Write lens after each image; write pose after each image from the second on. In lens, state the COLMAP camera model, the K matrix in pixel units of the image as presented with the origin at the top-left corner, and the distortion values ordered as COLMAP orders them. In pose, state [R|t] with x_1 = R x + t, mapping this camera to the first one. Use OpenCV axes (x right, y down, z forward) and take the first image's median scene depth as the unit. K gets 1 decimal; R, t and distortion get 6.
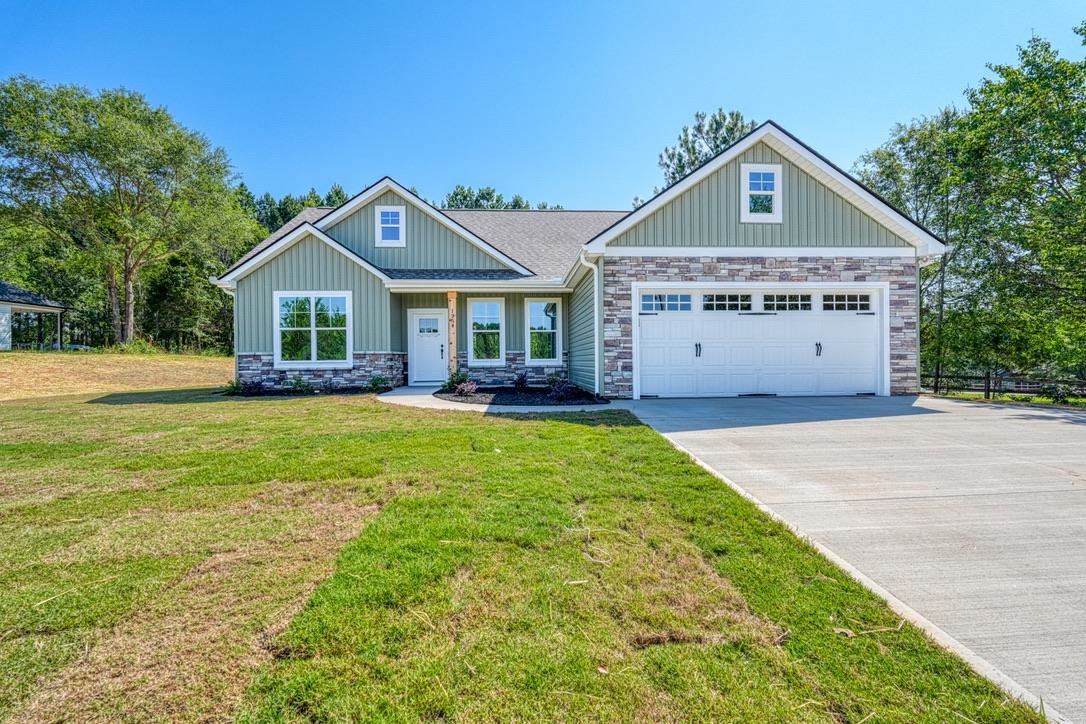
lens RADIAL K [[474.4, 0, 544.3], [0, 474.4, 360.8], [0, 0, 1]] dist [-0.003457, 0.001590]
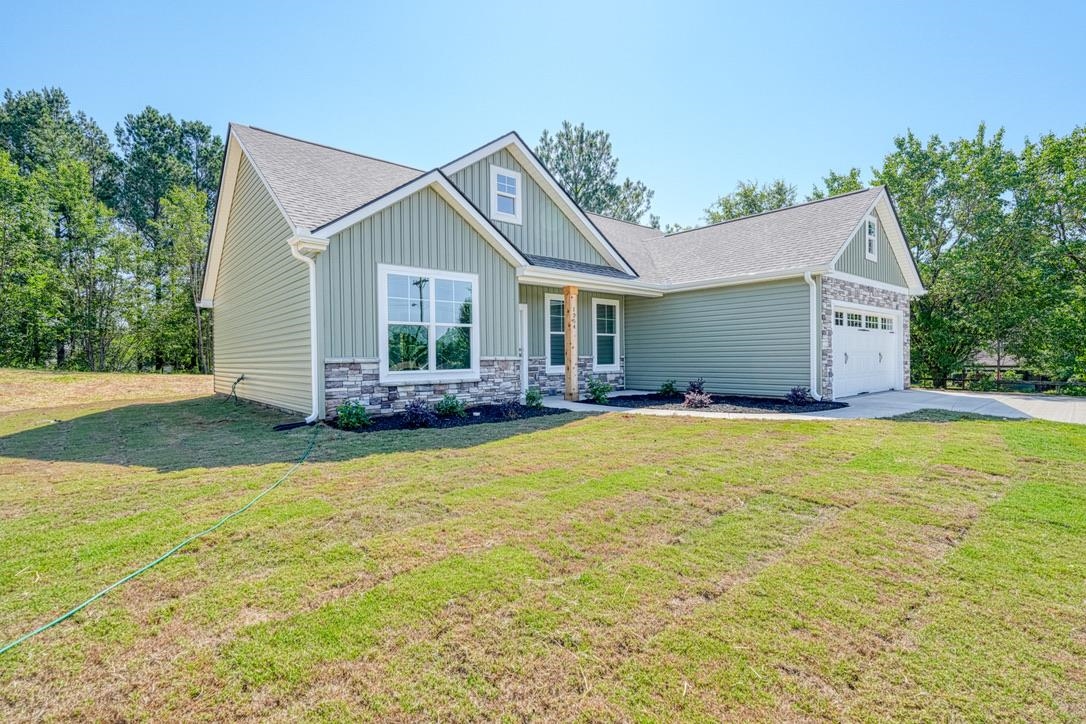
lens RADIAL K [[521.9, 0, 540.7], [0, 521.9, 362.4], [0, 0, 1]] dist [-0.010414, -0.000158]
pose [[0.800569, -0.004431, 0.599225, -0.792632], [0.002722, 0.999989, 0.003757, -0.014025], [-0.599235, -0.001376, 0.800572, 0.285932]]
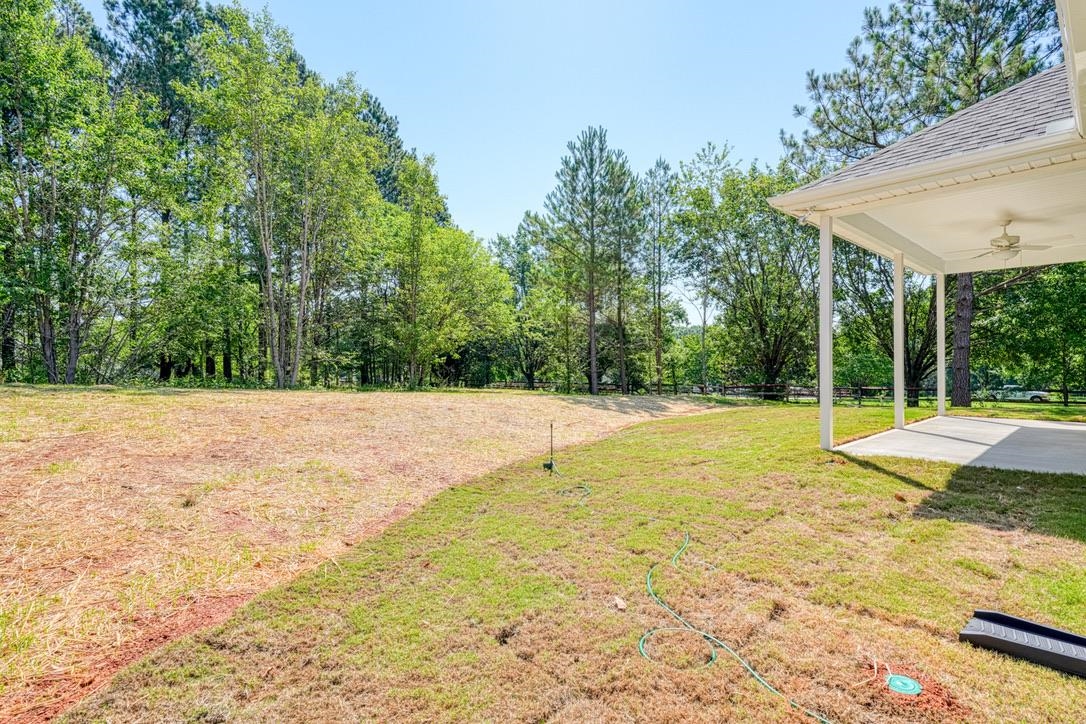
lens RADIAL K [[521.9, 0, 542.7], [0, 521.9, 363.6], [0, 0, 1]] dist [-0.010414, -0.000158]
pose [[0.783934, 0.007773, 0.620796, -0.877266], [-0.002232, 0.999950, -0.009701, -0.009225], [-0.620841, 0.006220, 0.783912, 1.878869]]
